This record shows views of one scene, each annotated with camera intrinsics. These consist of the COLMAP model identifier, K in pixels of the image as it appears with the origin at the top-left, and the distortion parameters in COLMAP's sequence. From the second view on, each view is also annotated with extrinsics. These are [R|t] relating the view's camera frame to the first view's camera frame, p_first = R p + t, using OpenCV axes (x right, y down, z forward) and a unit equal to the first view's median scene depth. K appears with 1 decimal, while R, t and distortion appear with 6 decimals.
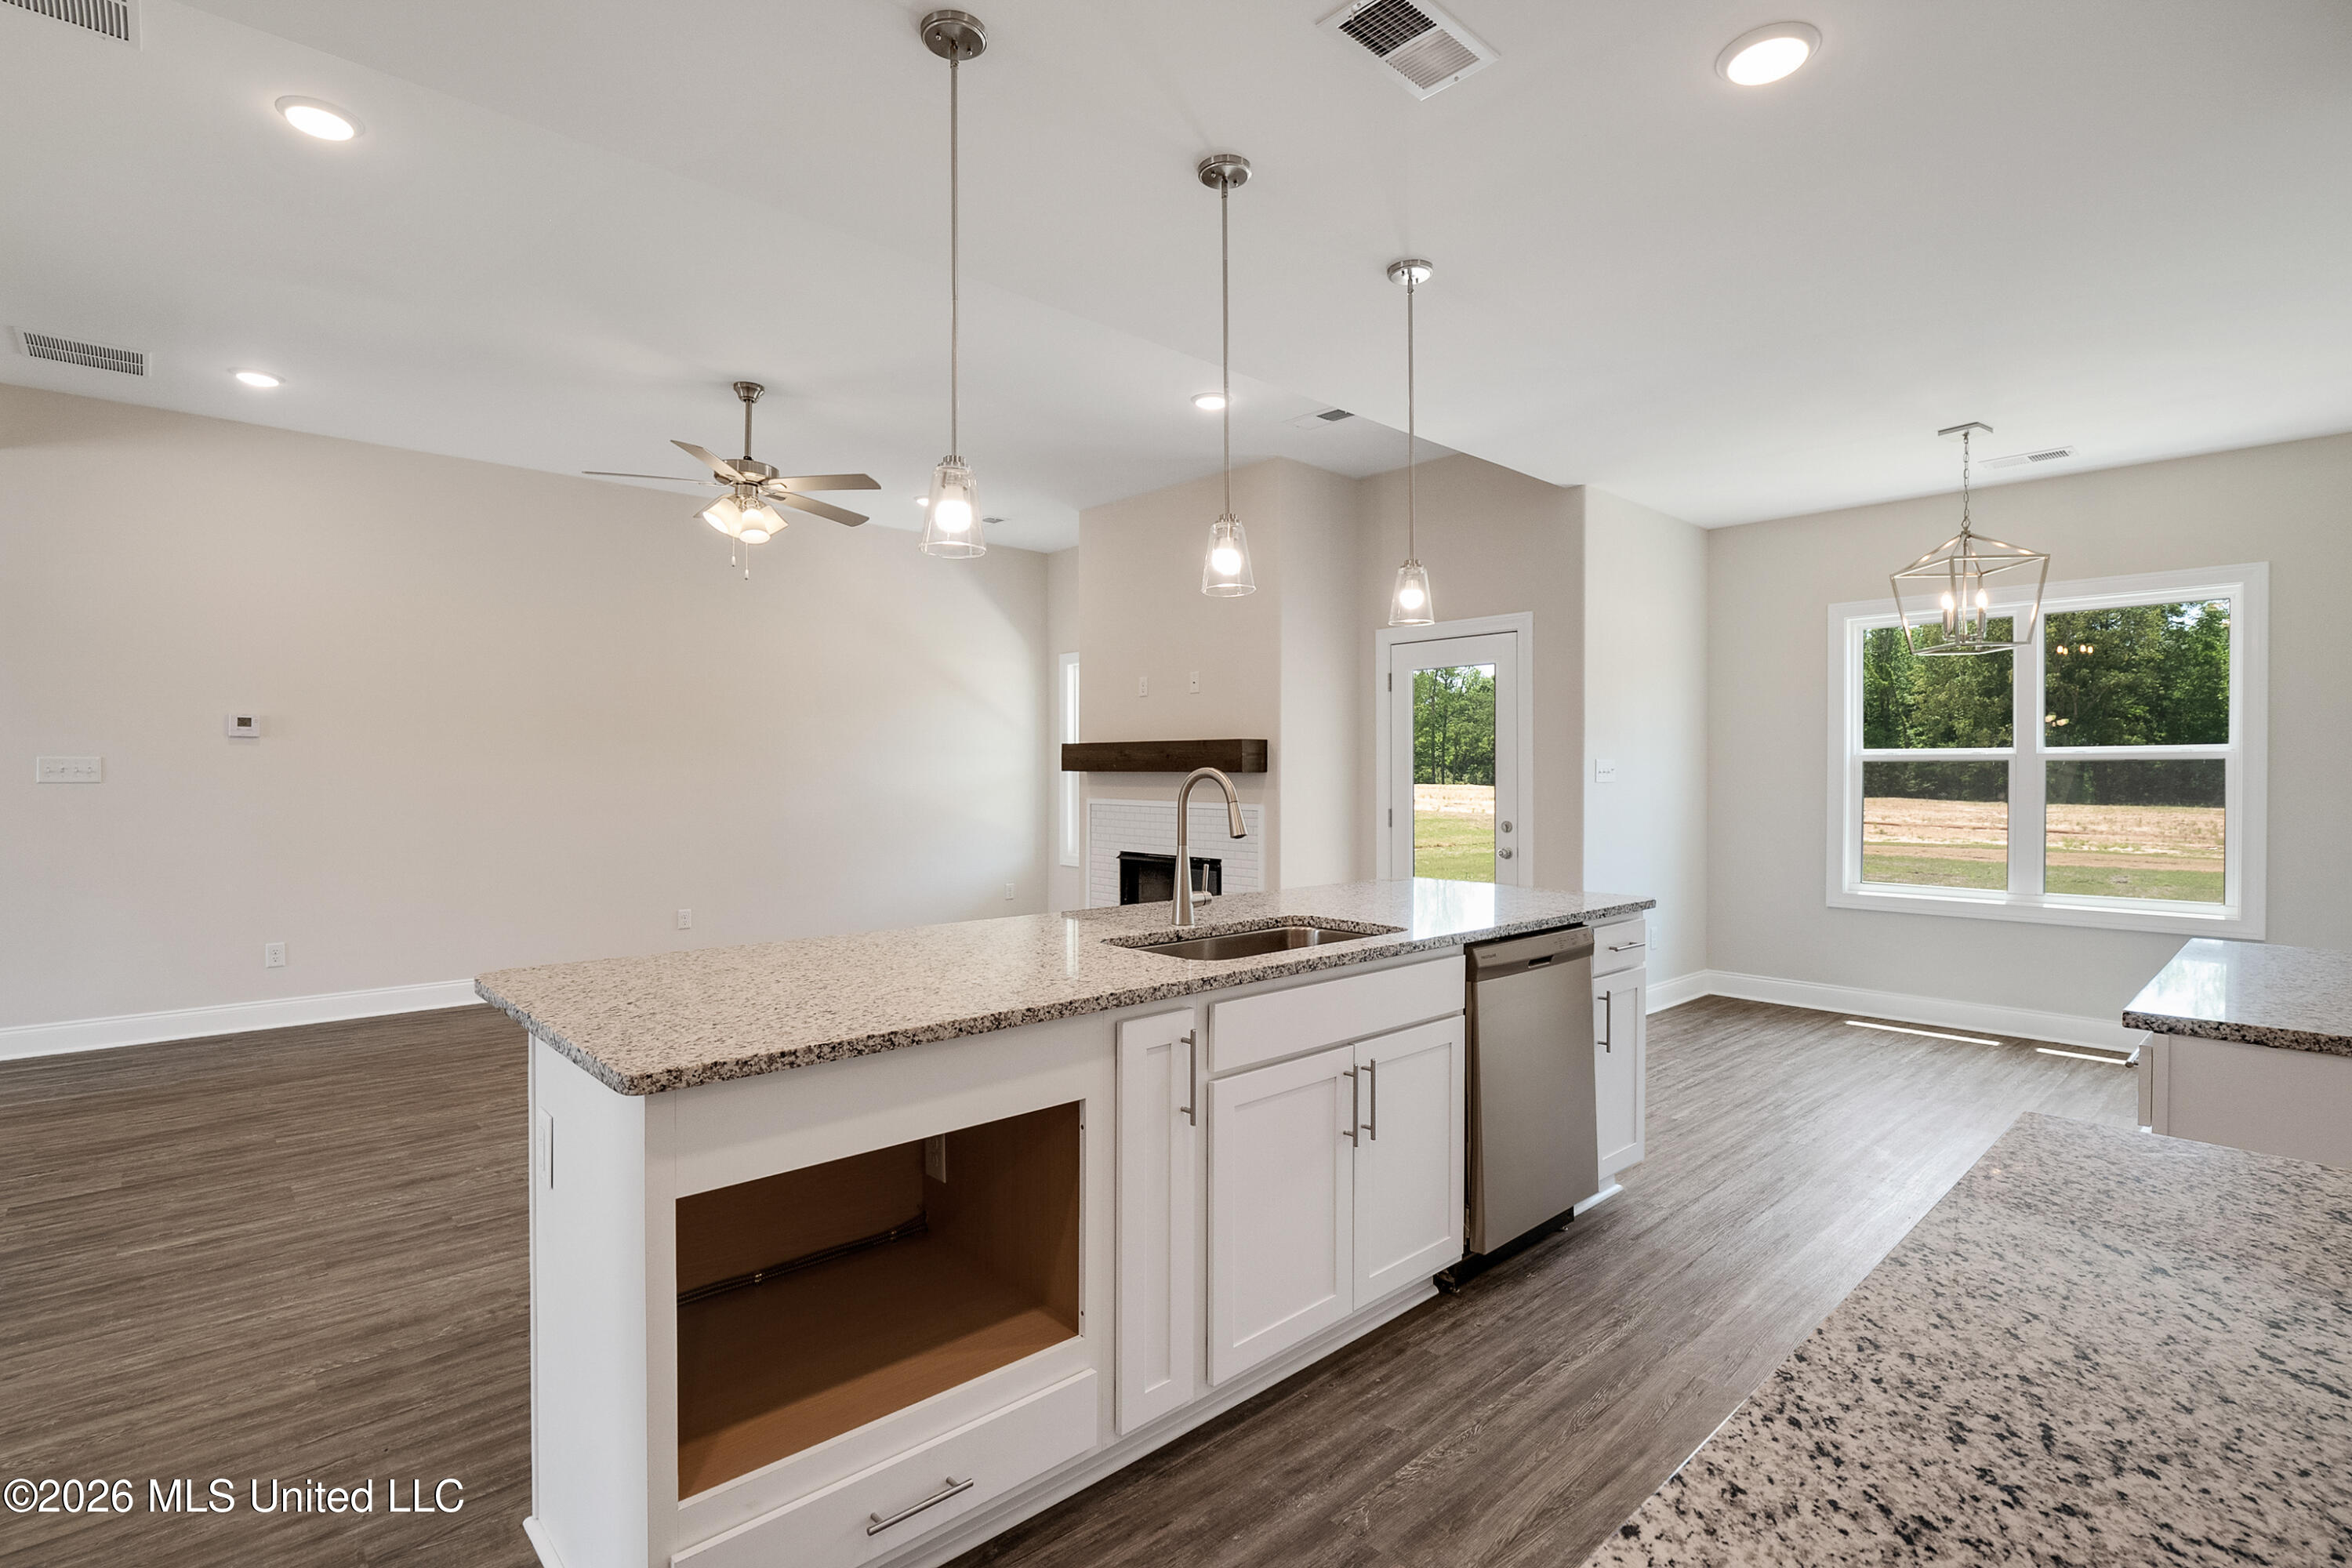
lens RADIAL K [[1109.3, 0, 1169.0], [0, 1109.3, 779.2], [0, 0, 1]] dist [-0.013931, -0.001379]
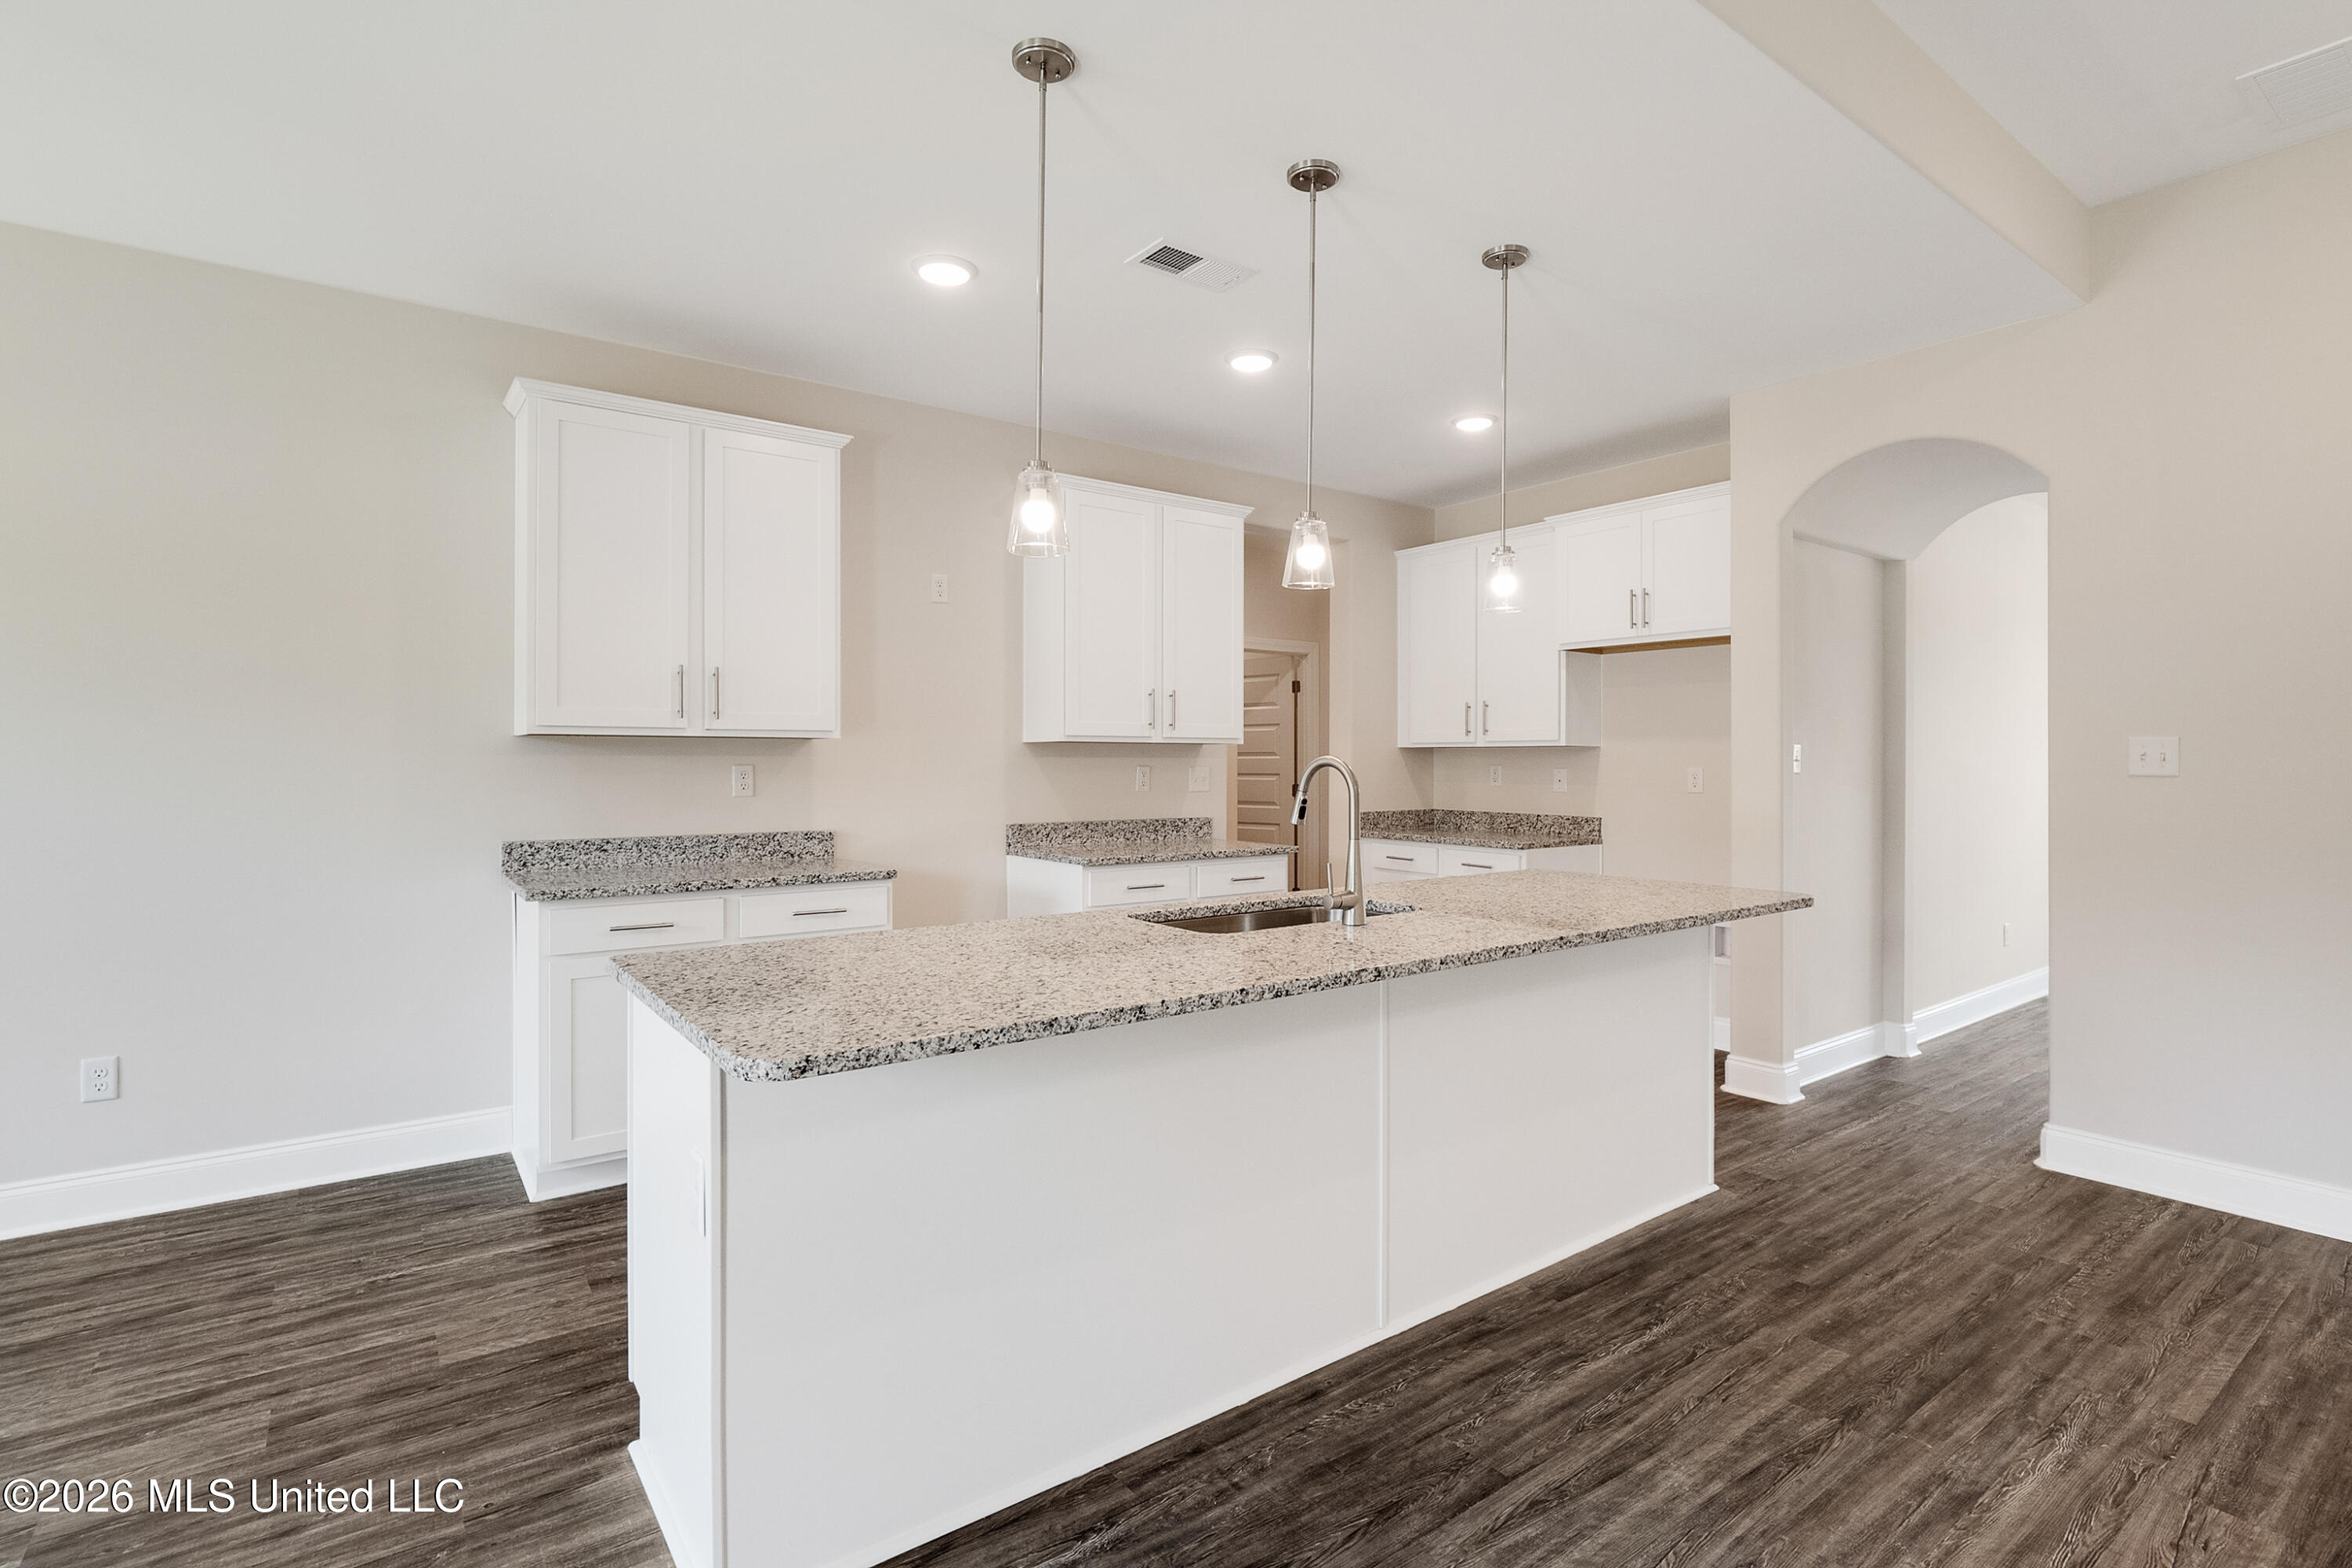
lens RADIAL K [[1114.5, 0, 1173.8], [0, 1114.5, 761.7], [0, 0, 1]] dist [-0.000088, -0.007955]
pose [[-0.994694, -0.003545, 0.102818, 0.035071], [-0.002658, 0.999958, 0.008771, -0.007114], [-0.102844, 0.008451, -0.994662, 1.034394]]
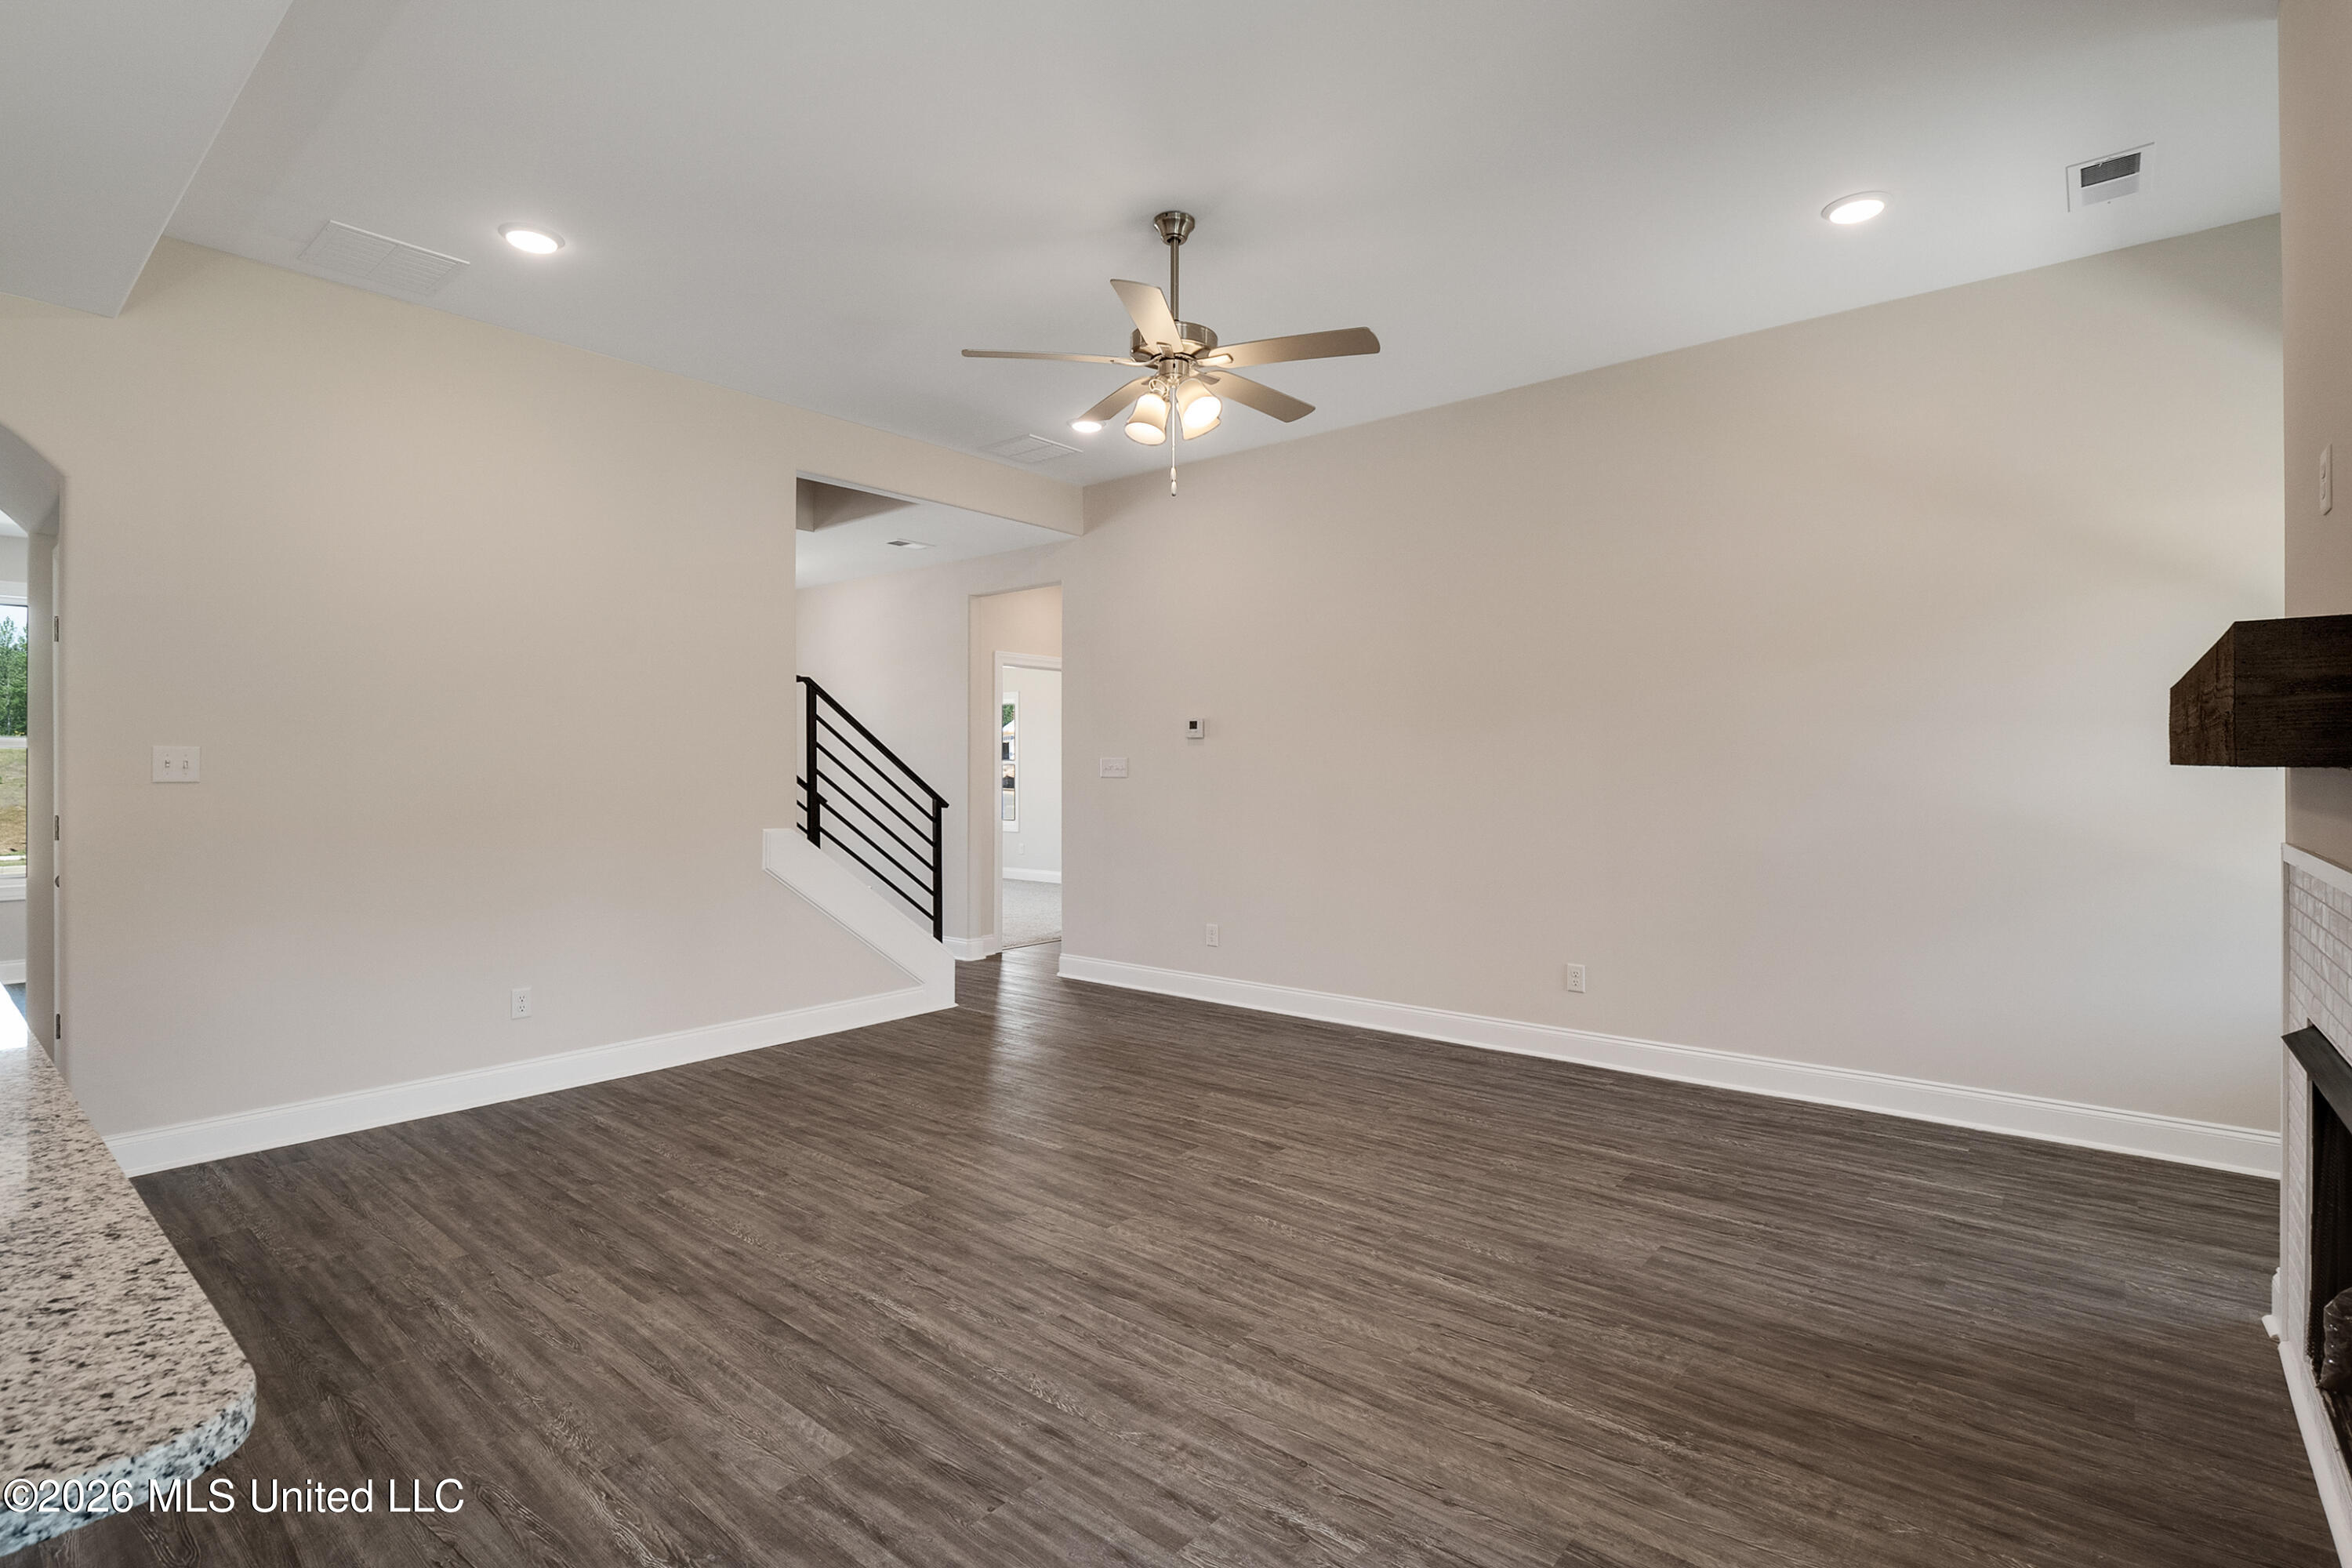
lens RADIAL K [[1109.3, 0, 1169.0], [0, 1109.3, 779.2], [0, 0, 1]] dist [-0.013931, -0.001379]
pose [[0.133792, 0.008042, -0.990977, 0.298929], [-0.005102, 0.999959, 0.007427, -0.004783], [0.990996, 0.004062, 0.133828, 0.864666]]
